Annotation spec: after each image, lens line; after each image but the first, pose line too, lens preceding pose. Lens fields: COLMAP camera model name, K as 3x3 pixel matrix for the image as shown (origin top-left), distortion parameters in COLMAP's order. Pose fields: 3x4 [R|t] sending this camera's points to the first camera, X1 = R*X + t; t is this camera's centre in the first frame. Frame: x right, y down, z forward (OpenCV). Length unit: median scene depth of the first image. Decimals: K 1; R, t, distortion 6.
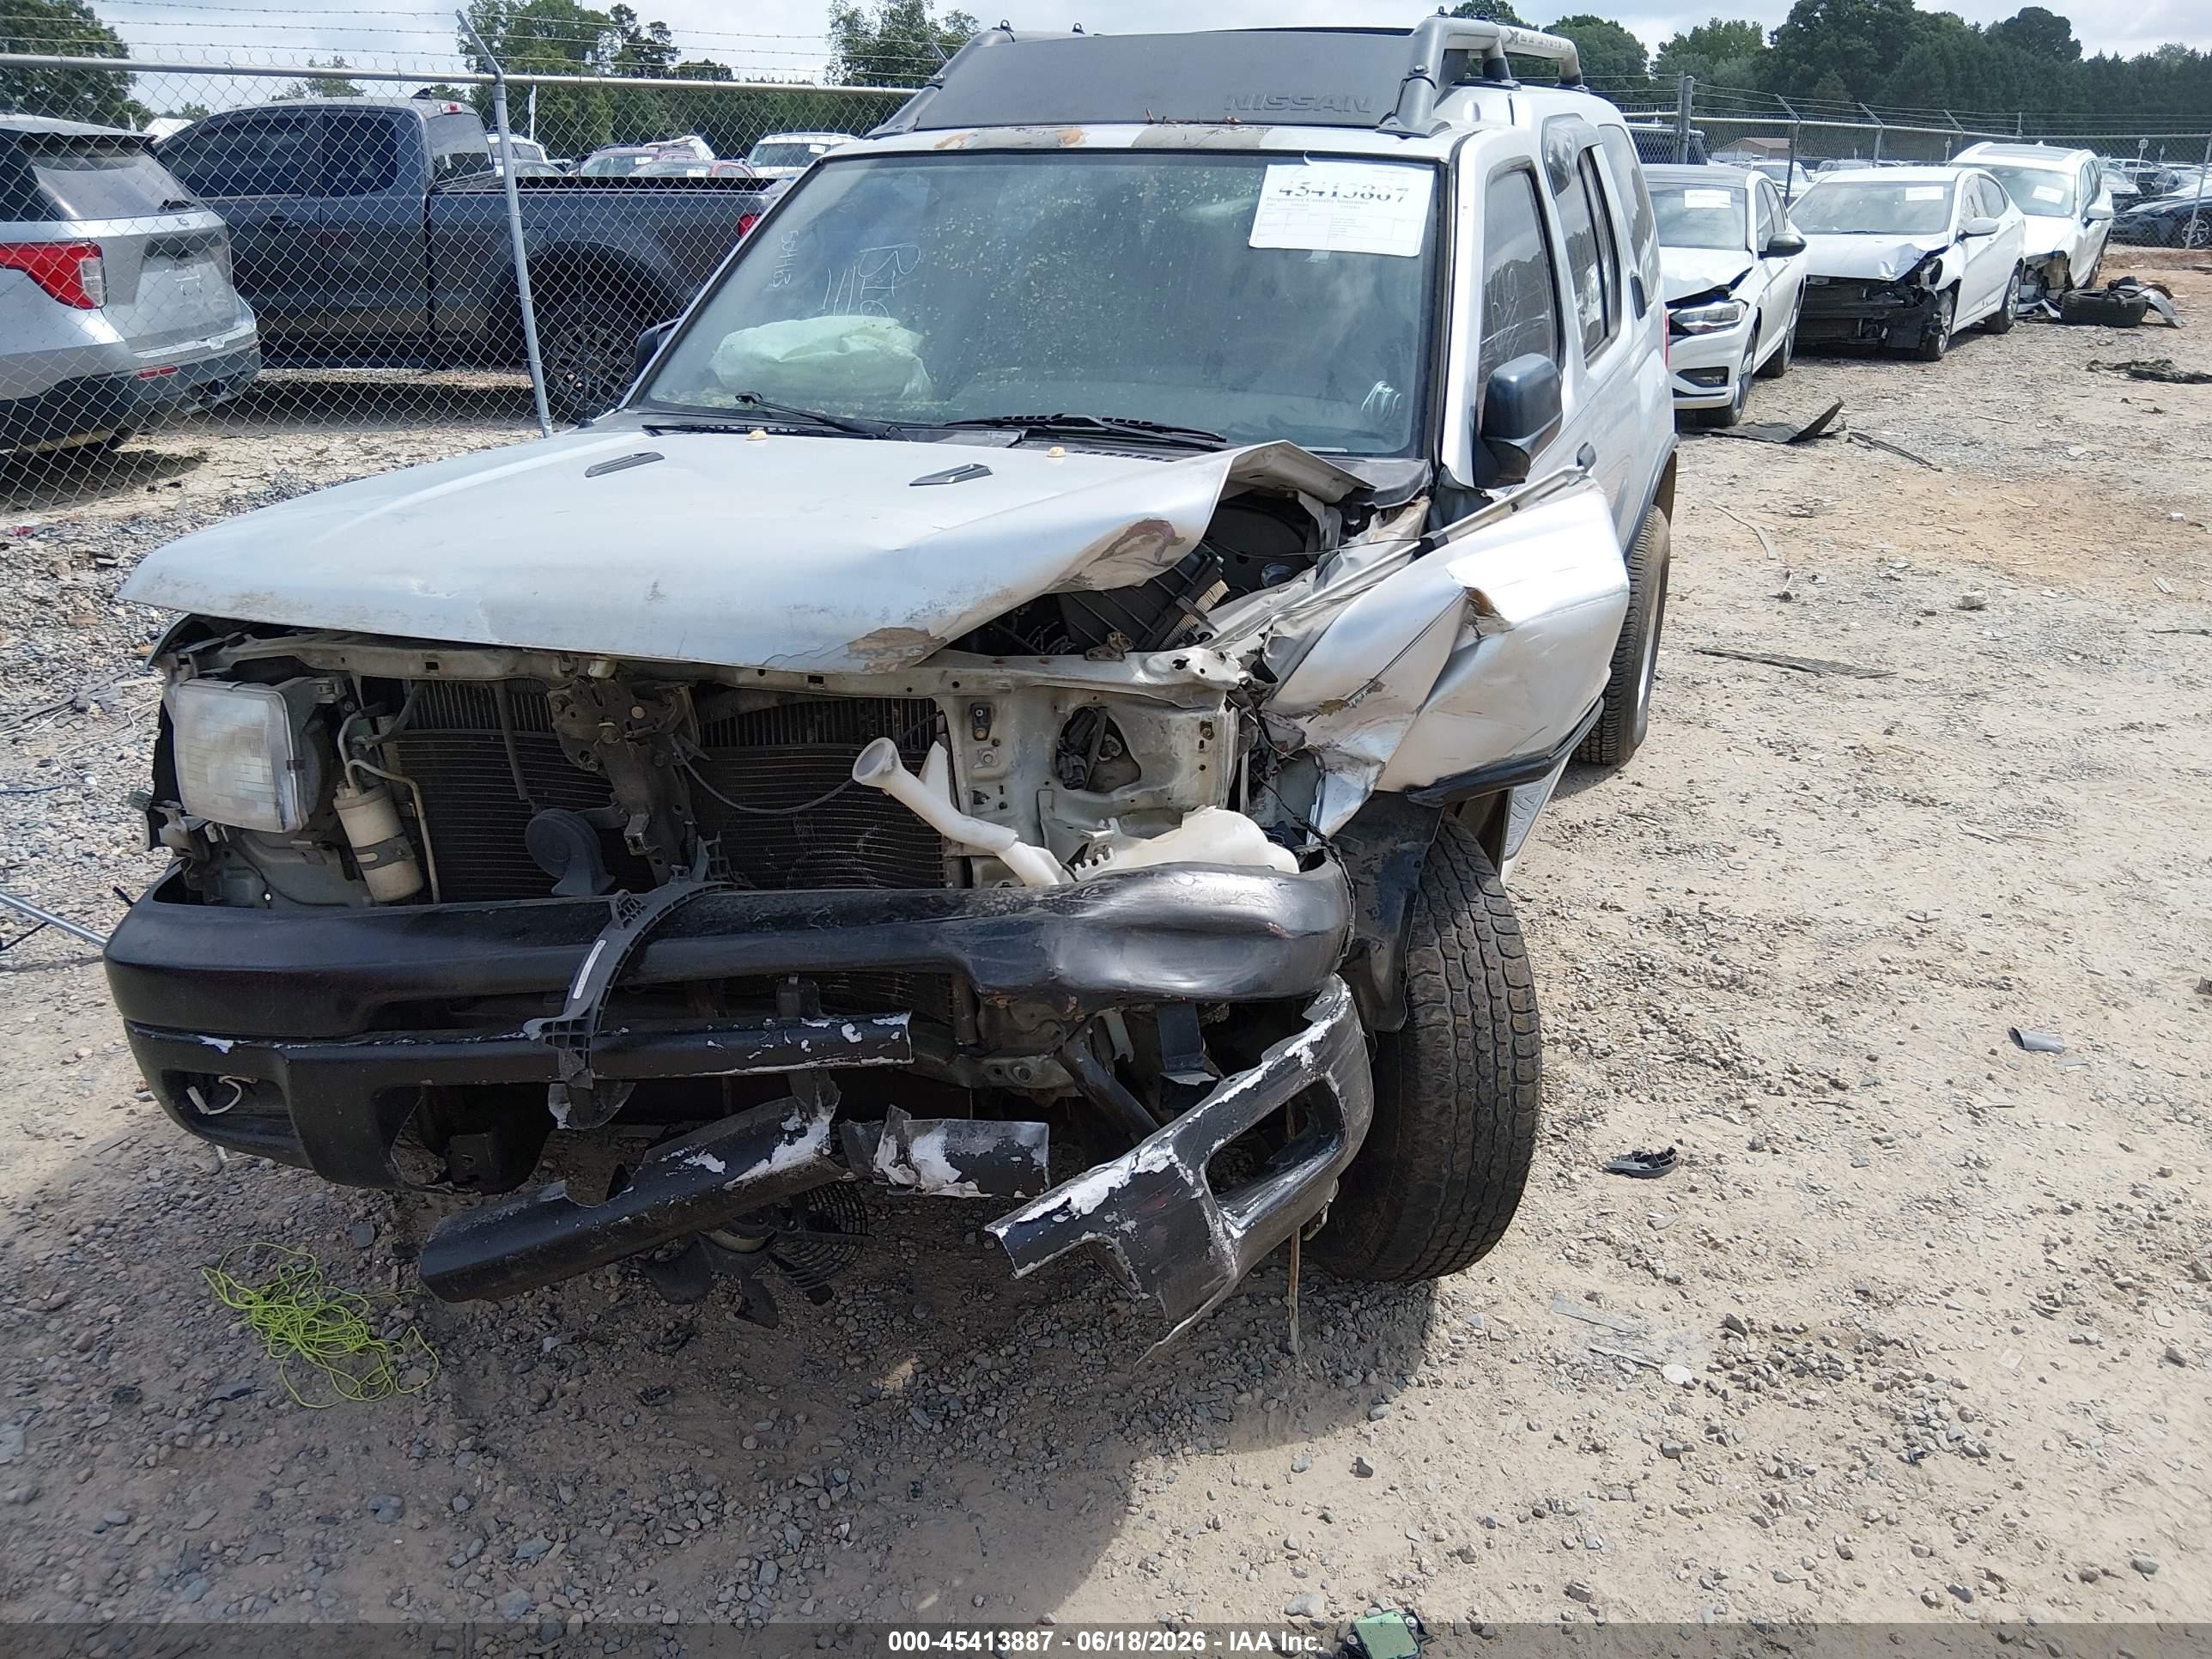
lens RADIAL K [[1679.3, 0, 1106.0], [0, 1679.3, 829.5], [0, 0, 1]] dist [0.093237, -0.142062]
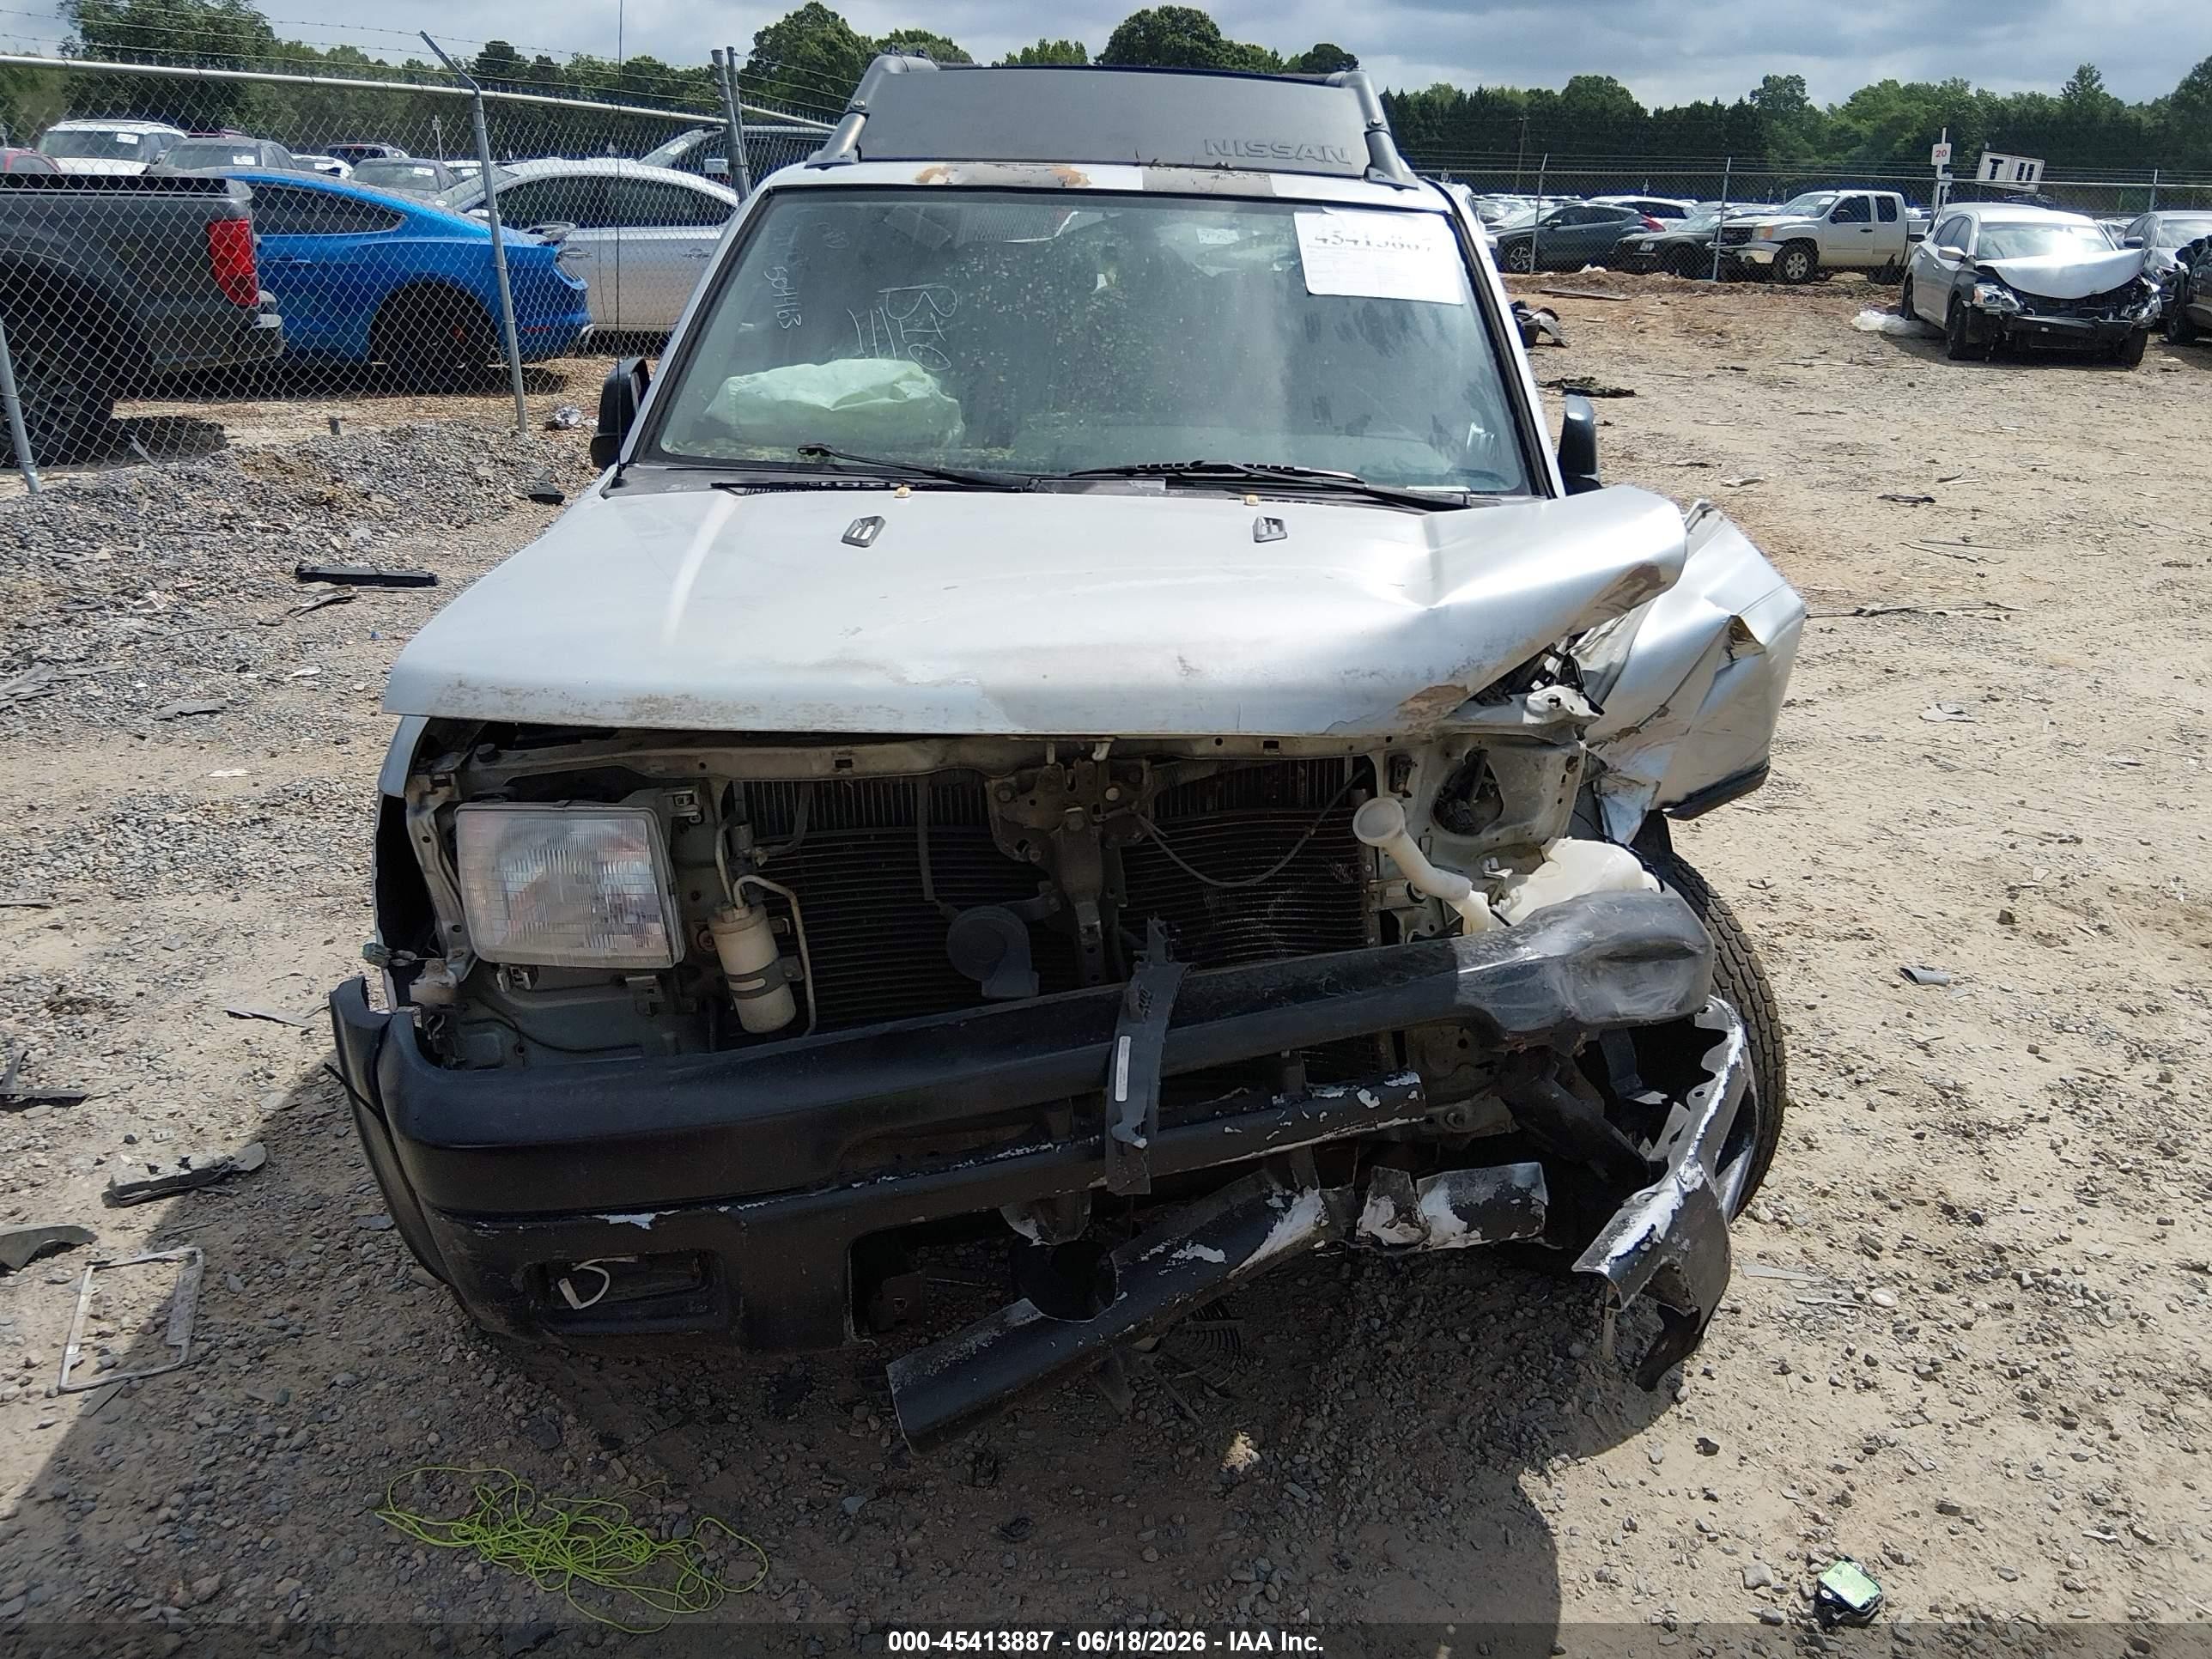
lens RADIAL K [[1760.2, 0, 1106.0], [0, 1760.2, 829.5], [0, 0, 1]] dist [0.093726, -0.158757]
pose [[0.938487, -0.091934, 0.332851, -0.569050], [0.098552, 0.995127, -0.003017, -0.043588], [-0.330952, 0.035635, 0.942974, 0.064536]]
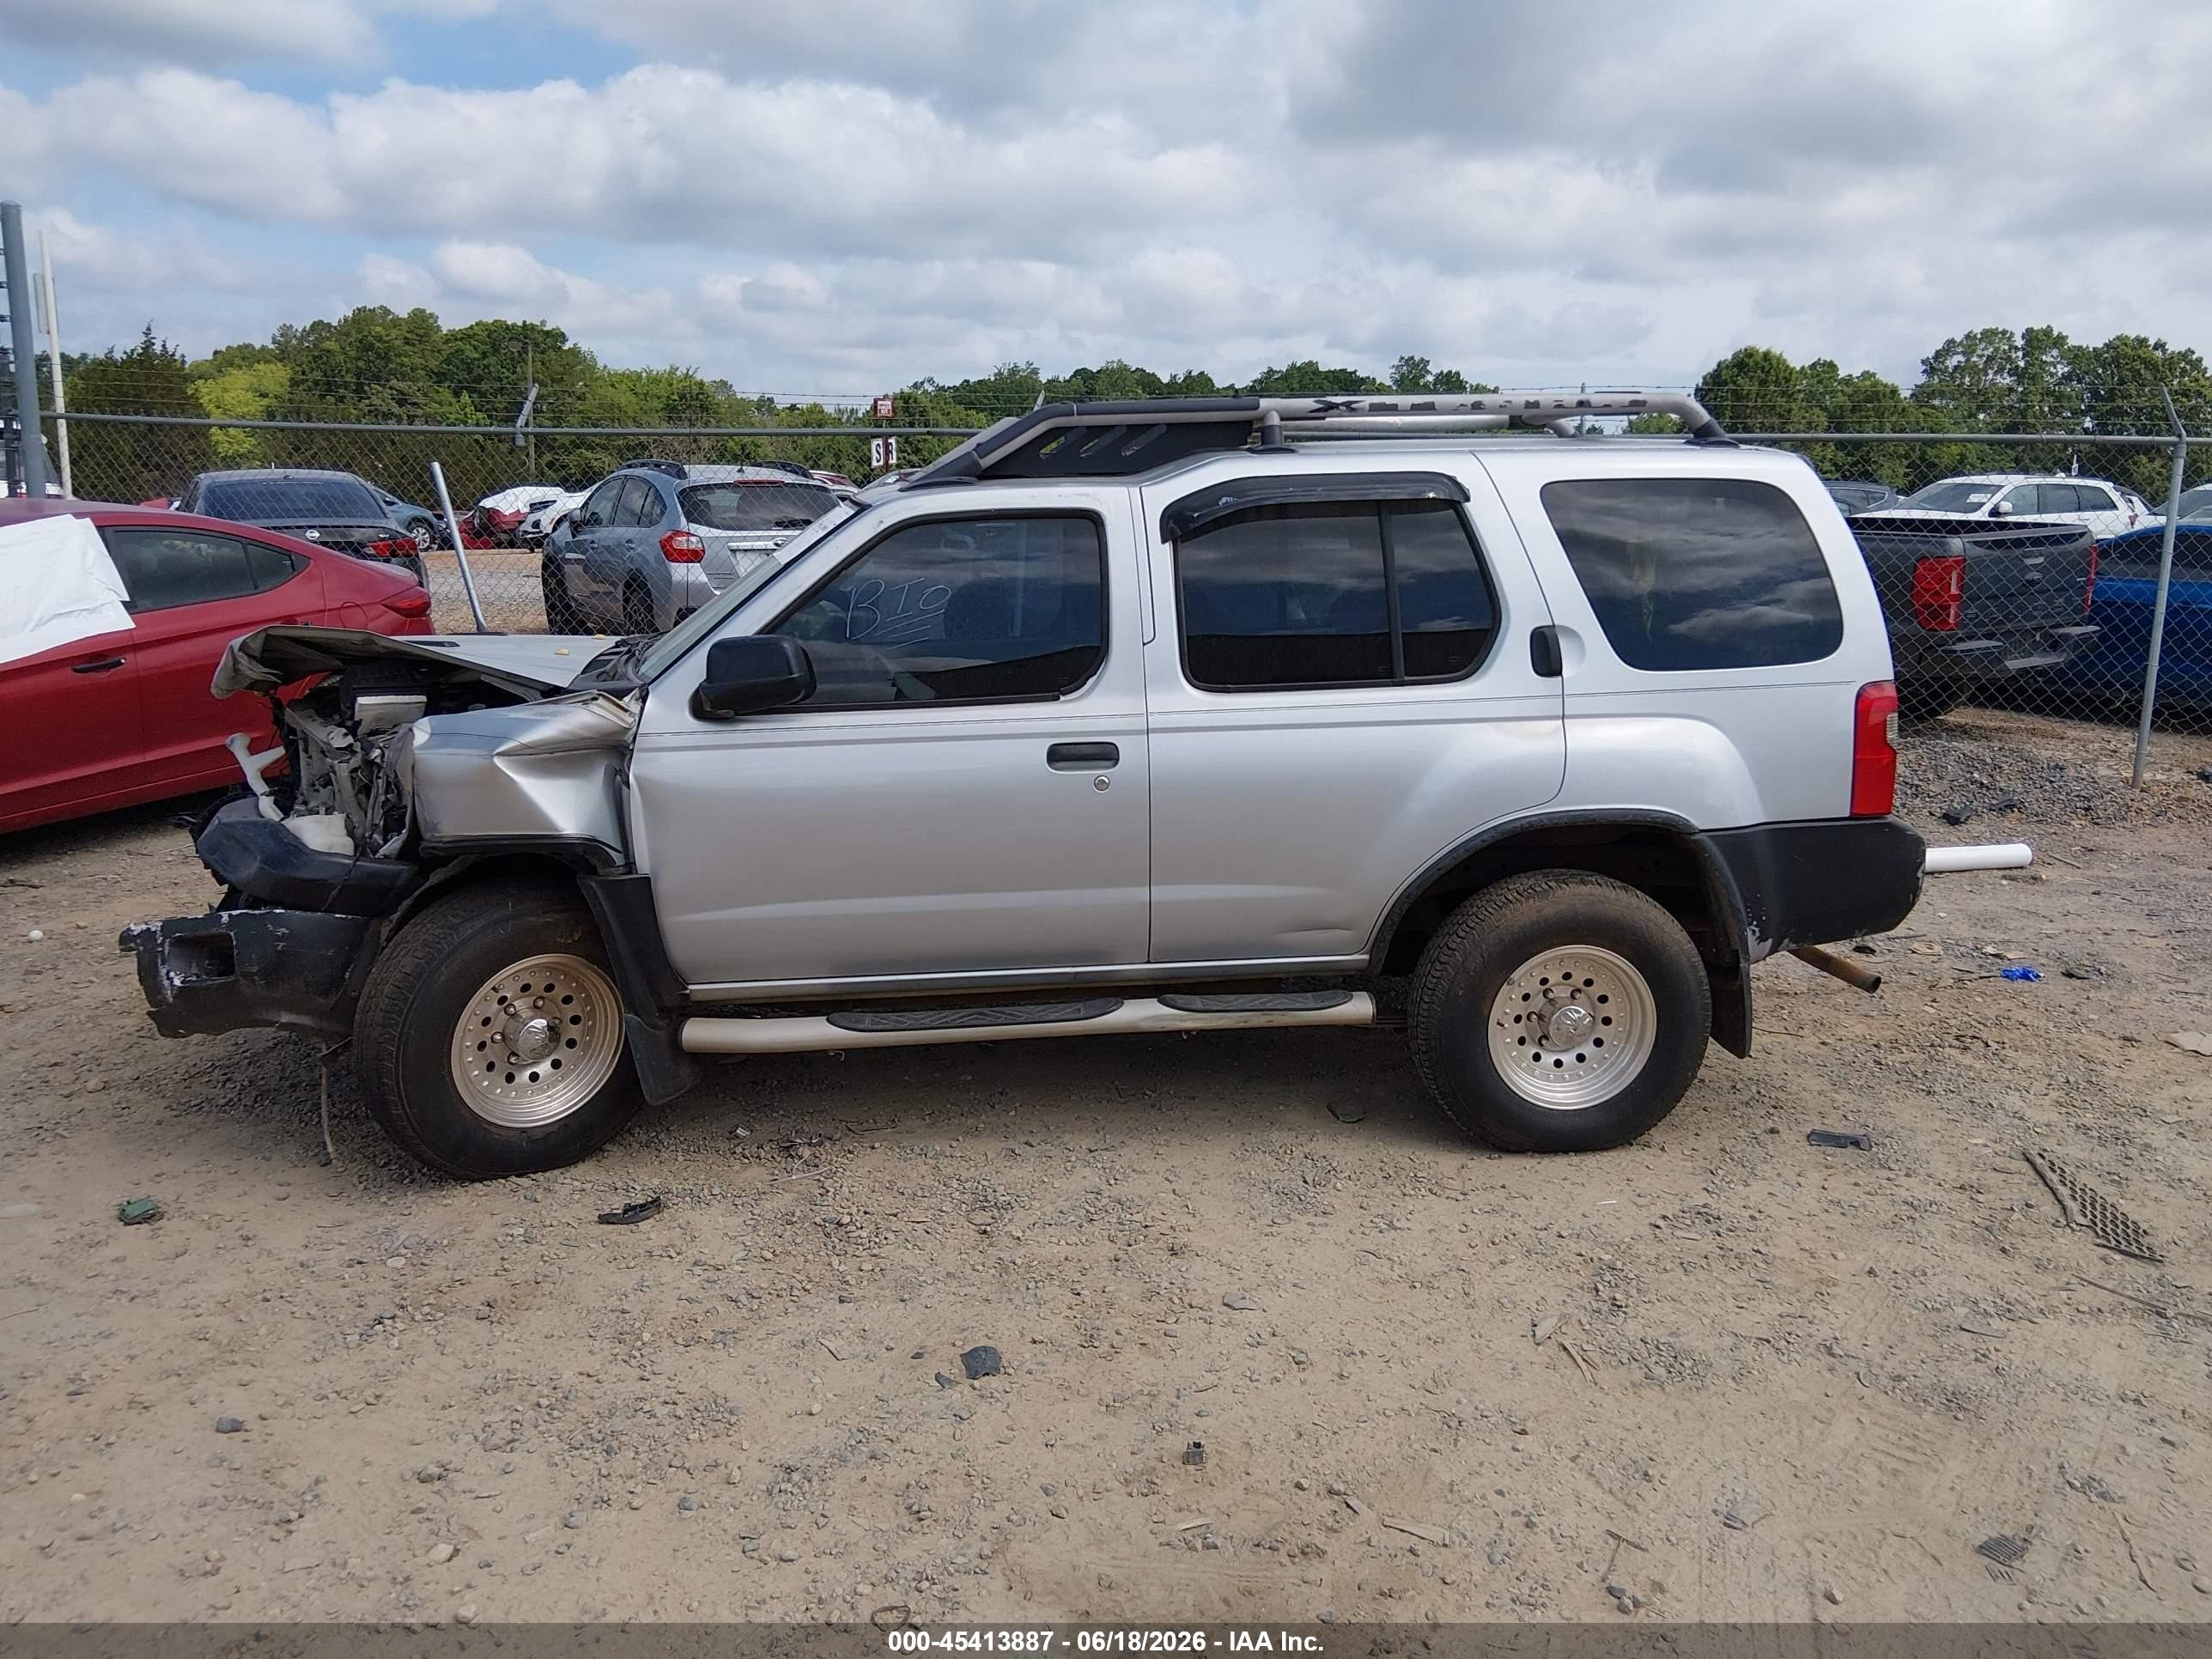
lens RADIAL K [[1679.3, 0, 1106.0], [0, 1679.3, 829.5], [0, 0, 1]] dist [0.093237, -0.142062]
pose [[0.450753, 0.184082, -0.873462, 2.154055], [-0.339234, 0.940417, 0.023130, -0.337116], [0.825677, 0.285882, 0.486343, 0.785248]]
